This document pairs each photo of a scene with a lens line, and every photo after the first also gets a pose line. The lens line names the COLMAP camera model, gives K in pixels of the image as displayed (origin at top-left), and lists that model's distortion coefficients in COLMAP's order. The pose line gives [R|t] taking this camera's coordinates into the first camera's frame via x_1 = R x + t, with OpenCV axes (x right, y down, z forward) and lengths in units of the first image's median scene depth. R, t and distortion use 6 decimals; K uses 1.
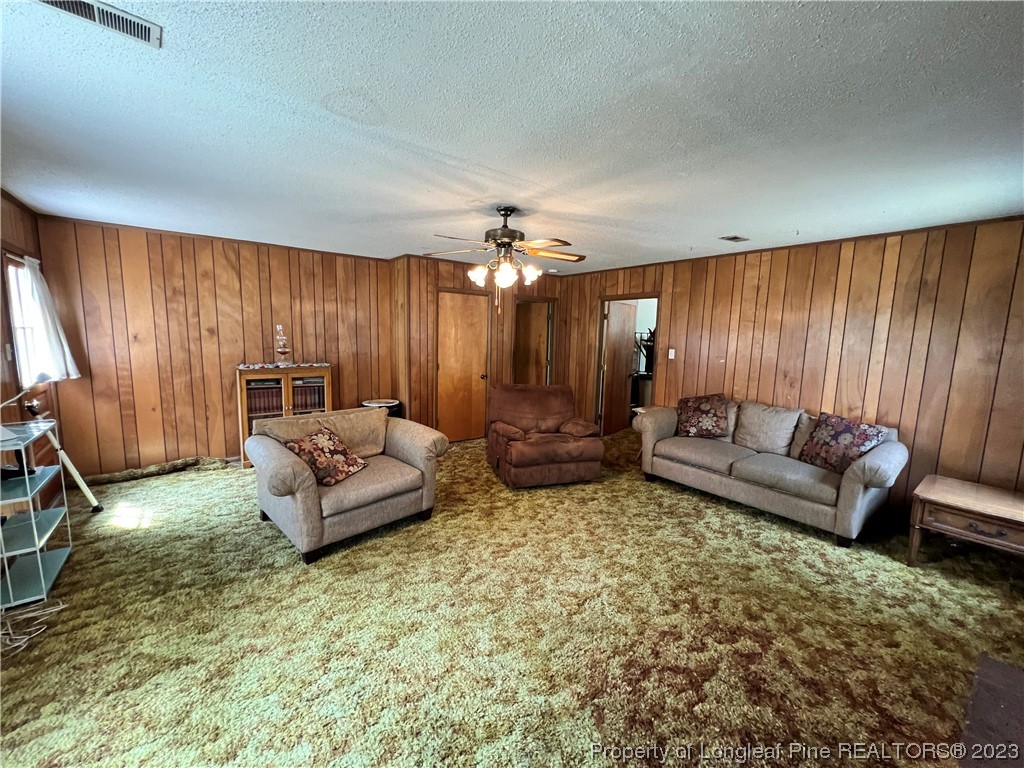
lens RADIAL K [[407.5, 0, 512.0], [0, 407.5, 384.0], [0, 0, 1]] dist [-0.000945, -0.000111]
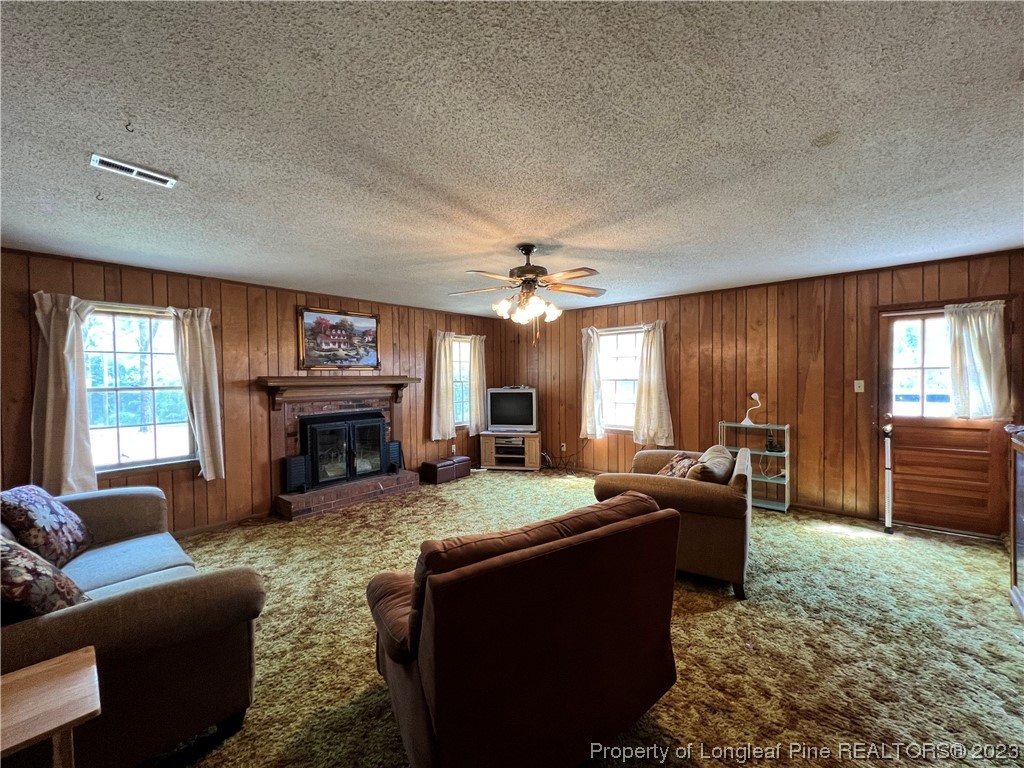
lens RADIAL K [[407.5, 0, 512.0], [0, 407.5, 384.0], [0, 0, 1]] dist [-0.000945, -0.000111]
pose [[-0.978578, -0.008988, -0.205681, 0.281985], [-0.037377, 0.990200, 0.134562, -0.266415], [0.202456, 0.139367, -0.969324, 2.440234]]
